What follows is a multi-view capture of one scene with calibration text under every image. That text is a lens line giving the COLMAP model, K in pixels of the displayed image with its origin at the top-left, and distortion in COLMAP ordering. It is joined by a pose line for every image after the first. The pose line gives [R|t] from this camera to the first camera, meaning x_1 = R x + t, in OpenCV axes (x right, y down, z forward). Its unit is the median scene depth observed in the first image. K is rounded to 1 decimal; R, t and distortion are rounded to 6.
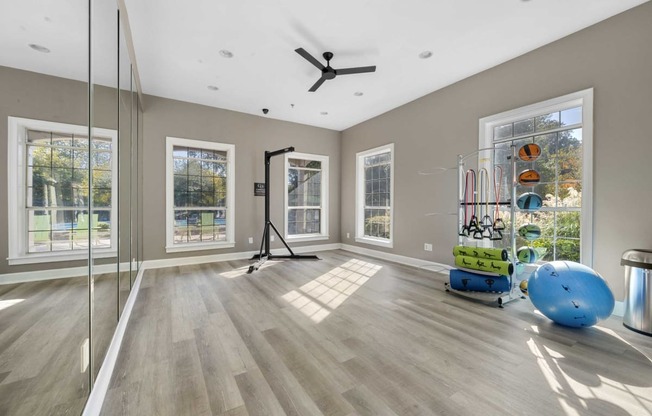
lens RADIAL K [[284.3, 0, 325.7], [0, 284.3, 208.2], [0, 0, 1]] dist [0.002151, 0.000004]
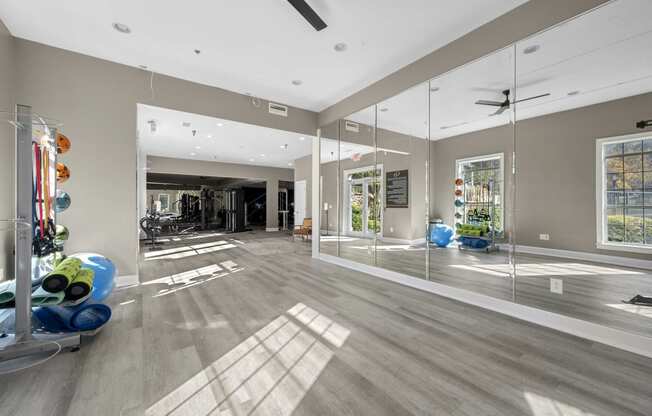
lens RADIAL K [[284.3, 0, 327.3], [0, 284.3, 207.2], [0, 0, 1]] dist [0.002151, 0.000004]
pose [[-0.998274, -0.005323, -0.058484, -0.058454], [-0.005716, 0.999962, 0.006566, -0.008544], [0.058446, 0.006889, -0.998267, 1.849748]]
